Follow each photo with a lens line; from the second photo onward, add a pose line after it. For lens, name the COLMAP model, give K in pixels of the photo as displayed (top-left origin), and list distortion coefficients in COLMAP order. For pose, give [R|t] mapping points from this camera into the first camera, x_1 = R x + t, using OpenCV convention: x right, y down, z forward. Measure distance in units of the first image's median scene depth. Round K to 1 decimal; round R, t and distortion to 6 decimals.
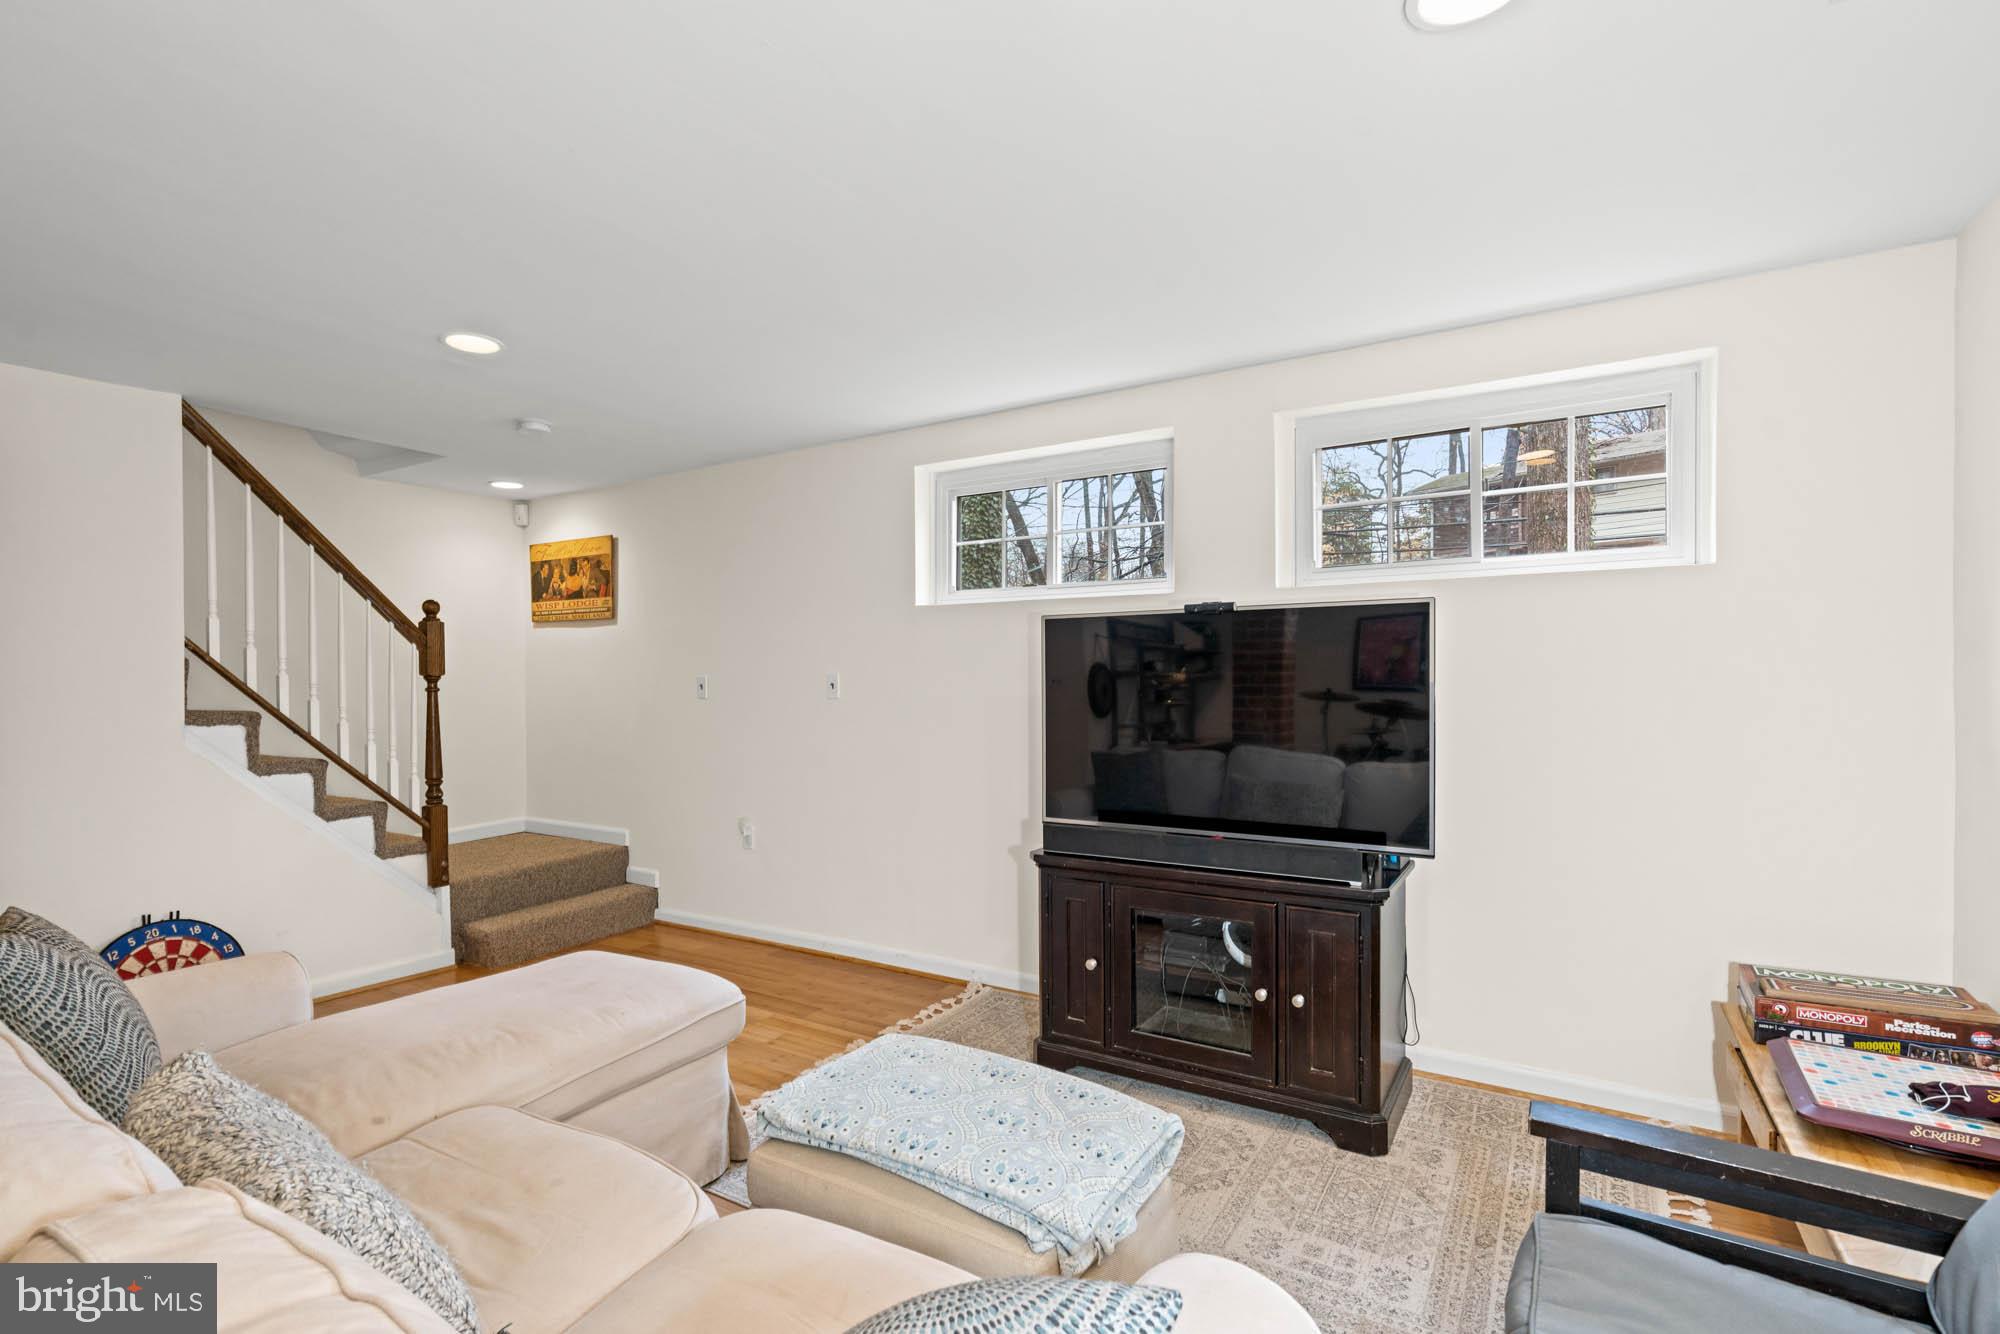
lens RADIAL K [[923.7, 0, 1003.8], [0, 923.7, 679.8], [0, 0, 1]] dist [-0.009663, 0.000088]
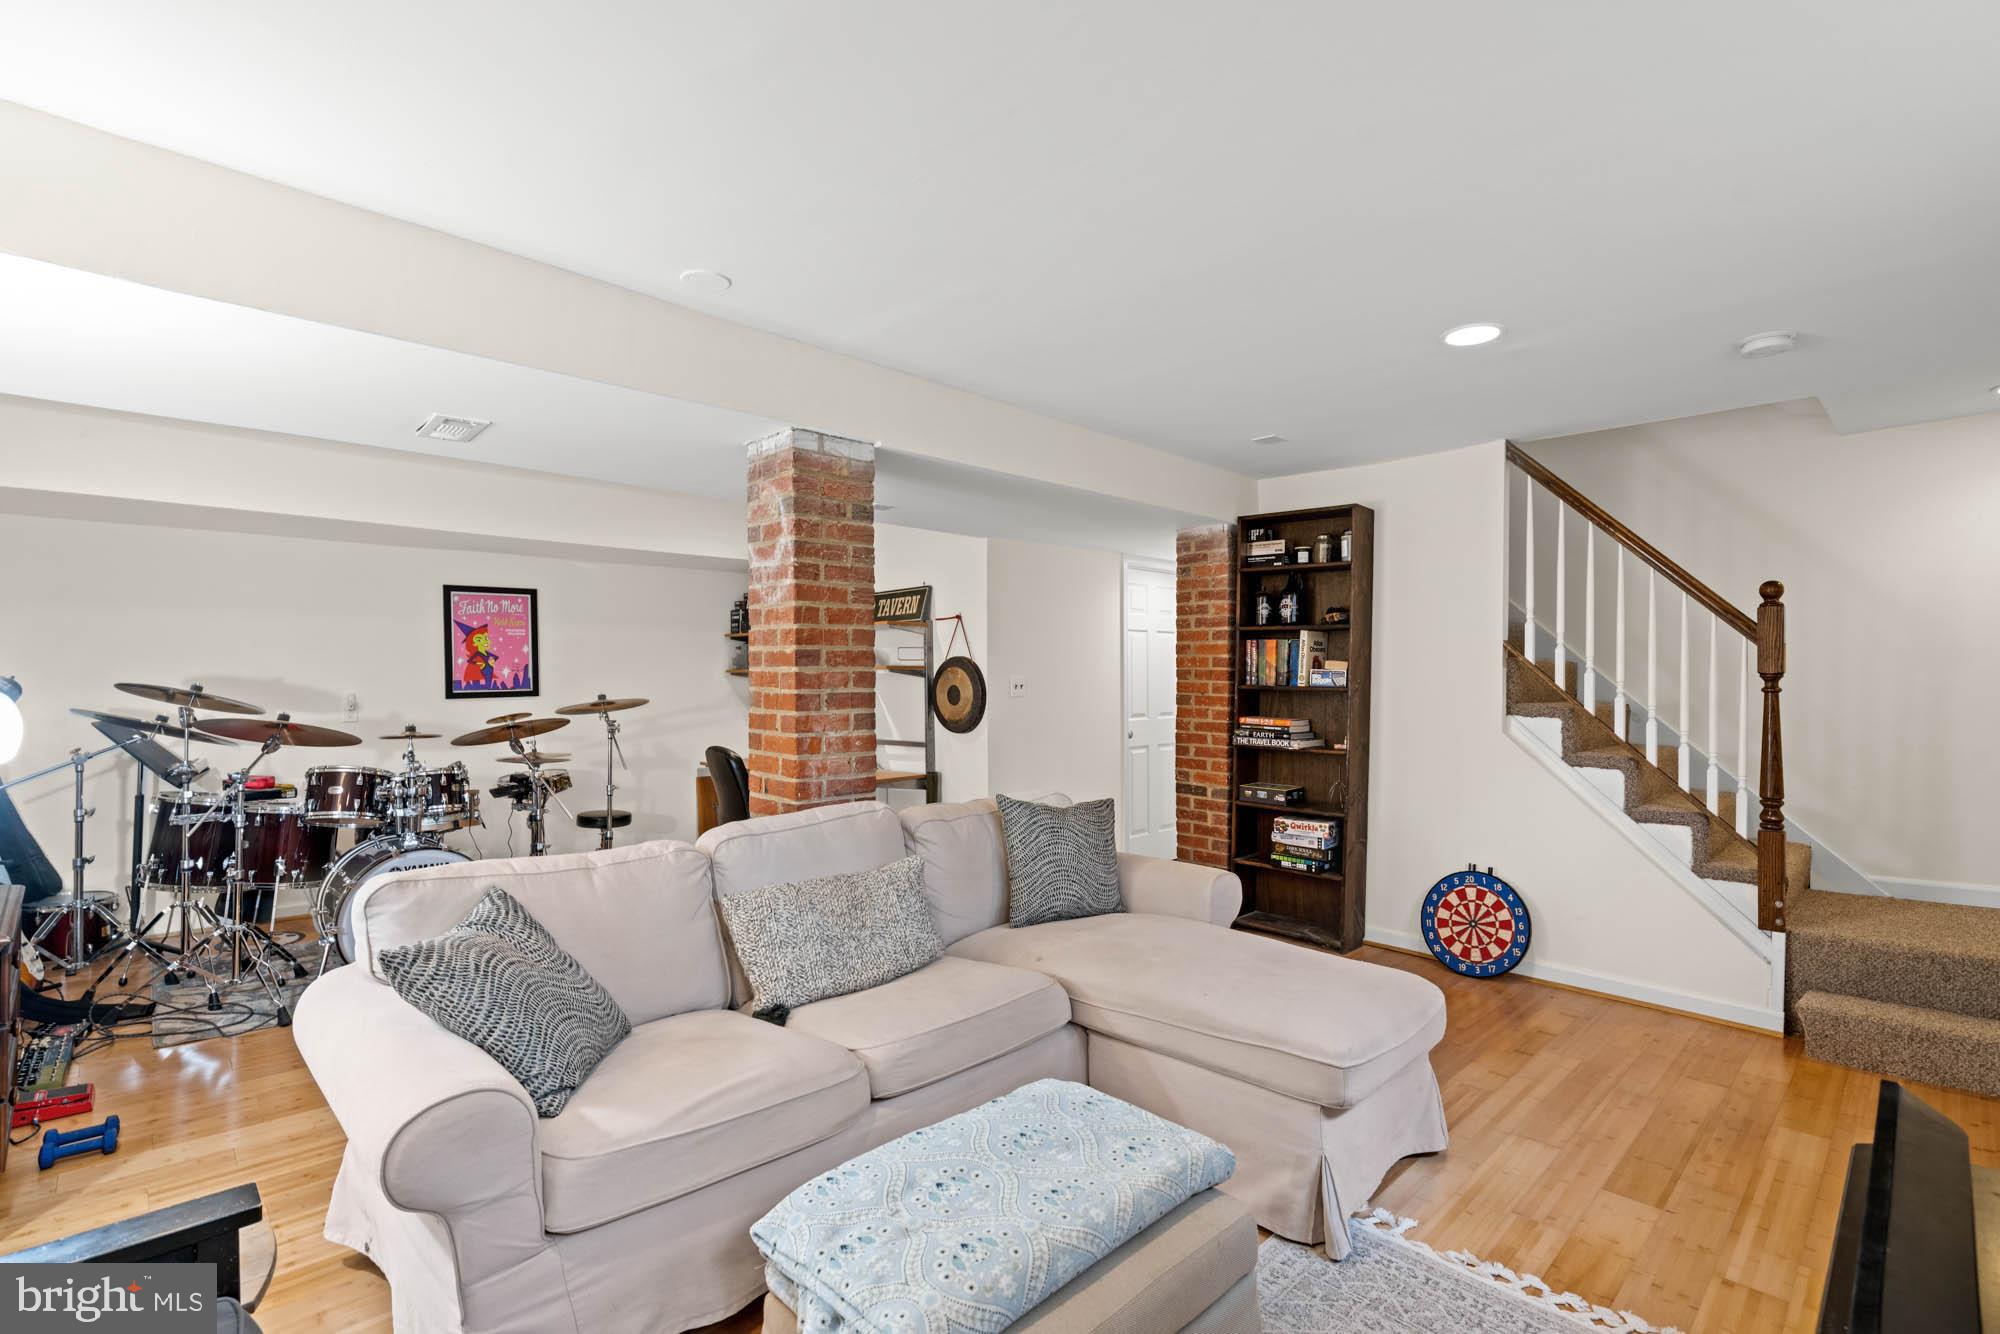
lens RADIAL K [[923.7, 0, 1005.7], [0, 923.7, 668.1], [0, 0, 1]] dist [-0.009663, 0.000088]
pose [[-0.223080, -0.006707, -0.974777, 0.371551], [-0.011864, 0.999921, -0.004165, 0.003047], [0.974728, 0.010636, -0.223141, 0.572855]]
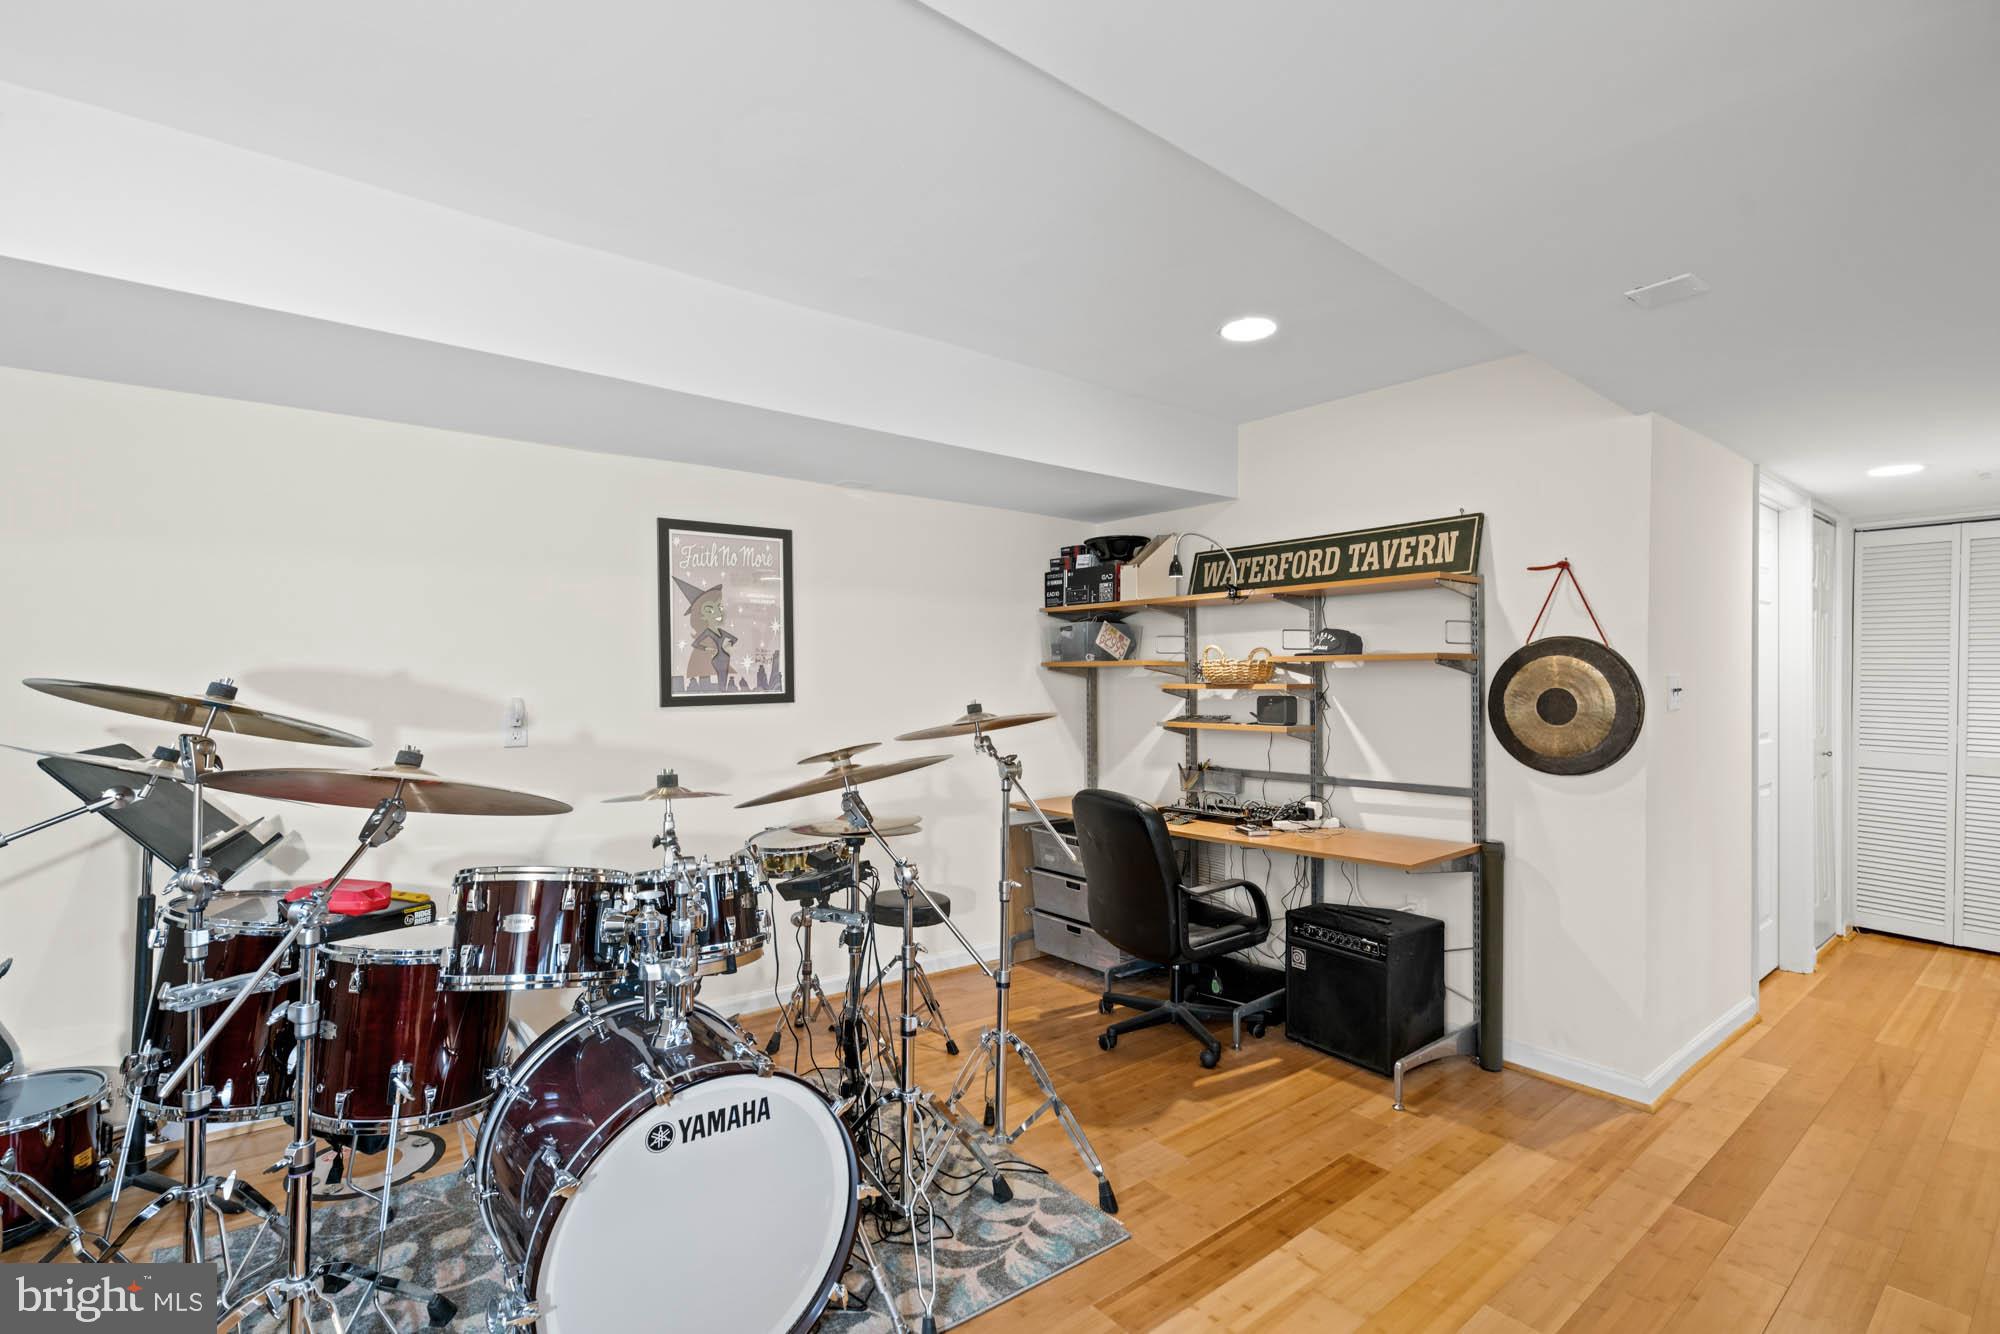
lens RADIAL K [[923.7, 0, 997.9], [0, 923.7, 665.2], [0, 0, 1]] dist [-0.009663, 0.000088]
pose [[-0.316355, -0.009764, -0.948591, 0.283326], [-0.015608, 0.999865, -0.005087, 0.005373], [0.948513, 0.013196, -0.316464, 0.463628]]
